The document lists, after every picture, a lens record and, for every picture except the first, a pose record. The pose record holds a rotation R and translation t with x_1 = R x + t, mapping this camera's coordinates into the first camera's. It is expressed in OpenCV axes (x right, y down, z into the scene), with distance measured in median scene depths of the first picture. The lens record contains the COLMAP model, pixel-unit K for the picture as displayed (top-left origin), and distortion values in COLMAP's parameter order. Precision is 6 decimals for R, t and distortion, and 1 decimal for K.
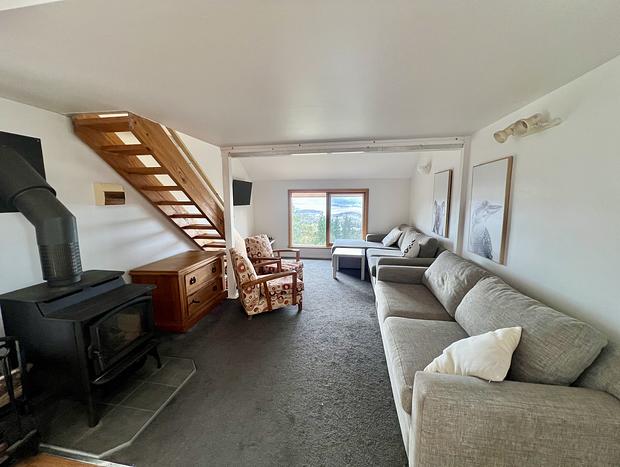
lens RADIAL K [[248.1, 0, 307.9], [0, 248.1, 231.2], [0, 0, 1]] dist [-0.001770, 0.000030]
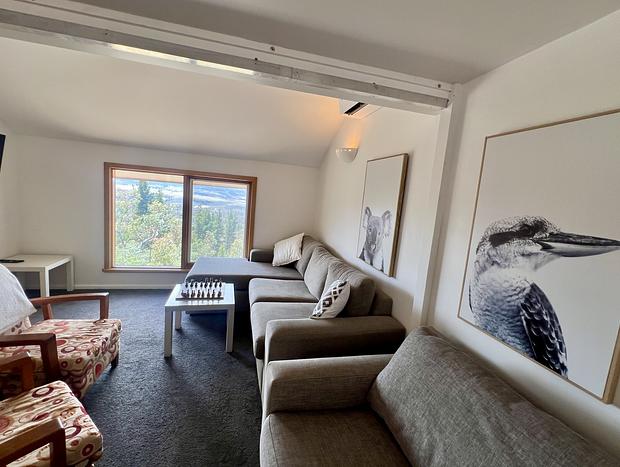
lens RADIAL K [[273.8, 0, 307.6], [0, 273.8, 235.1], [0, 0, 1]] dist [-0.000850, -0.000064]
pose [[0.907786, 0.036868, 0.417810, 0.132682], [-0.045255, 0.998924, 0.010180, -0.065641], [-0.416985, -0.028149, 0.908477, 0.538802]]
